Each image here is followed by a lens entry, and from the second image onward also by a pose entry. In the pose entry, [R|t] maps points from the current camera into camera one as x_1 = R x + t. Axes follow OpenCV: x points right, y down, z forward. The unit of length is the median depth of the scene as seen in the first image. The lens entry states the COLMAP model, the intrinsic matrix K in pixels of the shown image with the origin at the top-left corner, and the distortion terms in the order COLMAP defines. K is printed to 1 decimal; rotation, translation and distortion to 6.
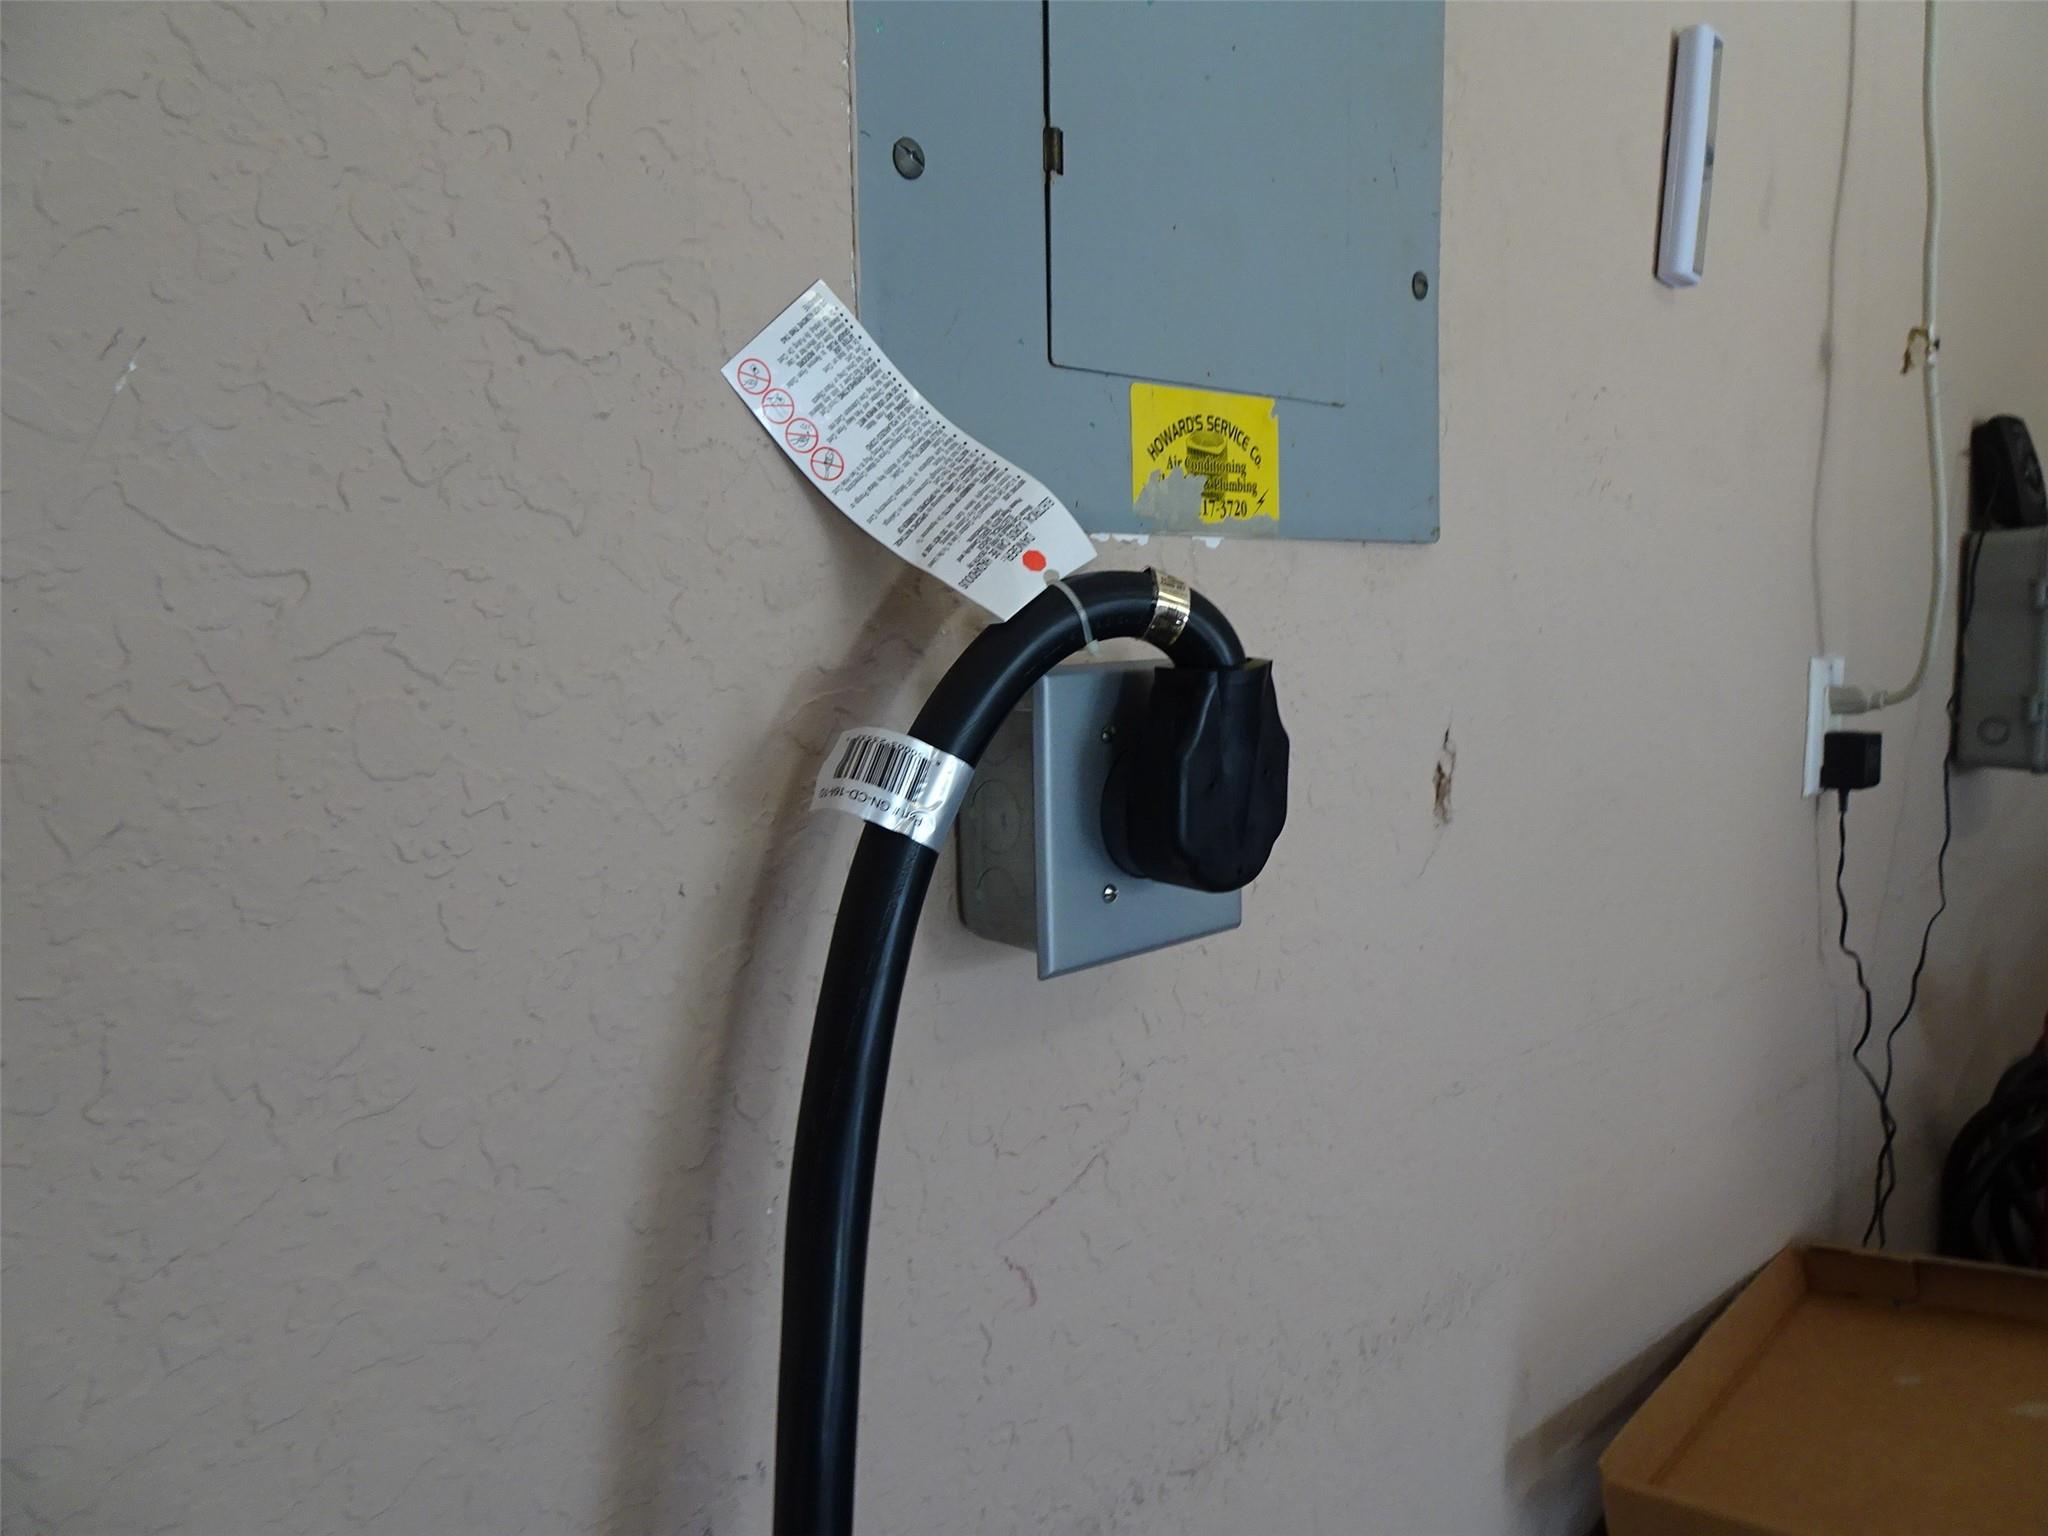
lens RADIAL K [[1455.2, 0, 1032.1], [0, 1455.2, 767.3], [0, 0, 1]] dist [0.003040, 0.005440]
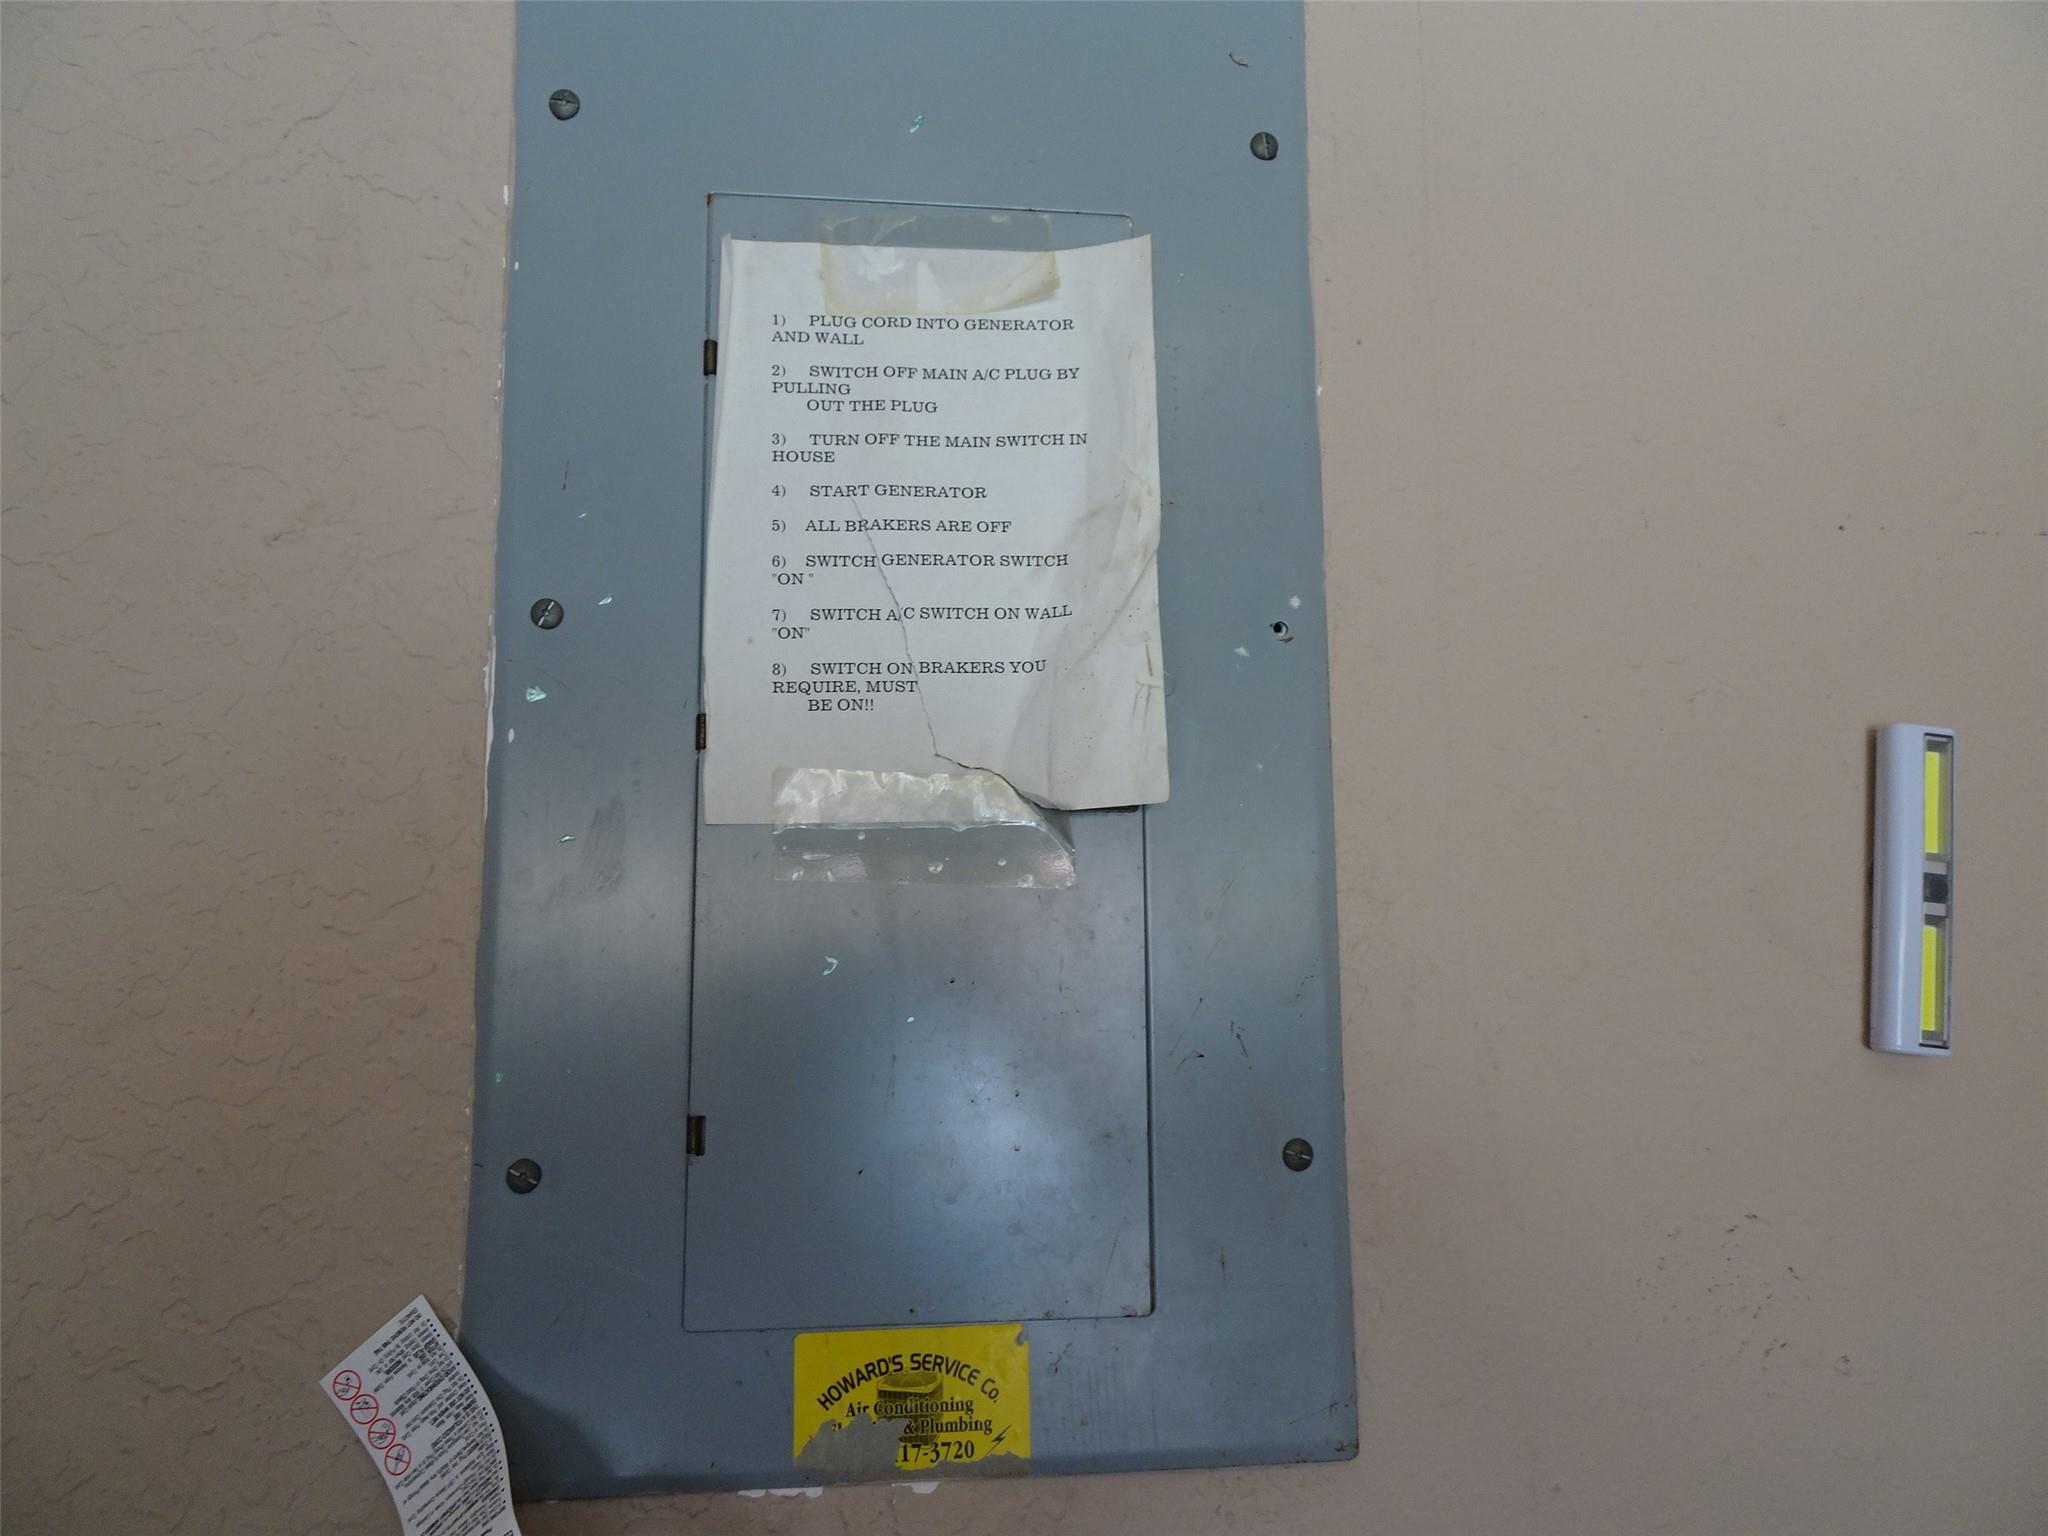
lens RADIAL K [[1455.2, 0, 1032.1], [0, 1455.2, 767.3], [0, 0, 1]] dist [0.003040, 0.005440]
pose [[0.795071, -0.075703, -0.601774, 1.008424], [-0.071250, 0.973652, -0.216621, -0.526974], [0.602317, 0.215106, 0.768728, 0.271299]]
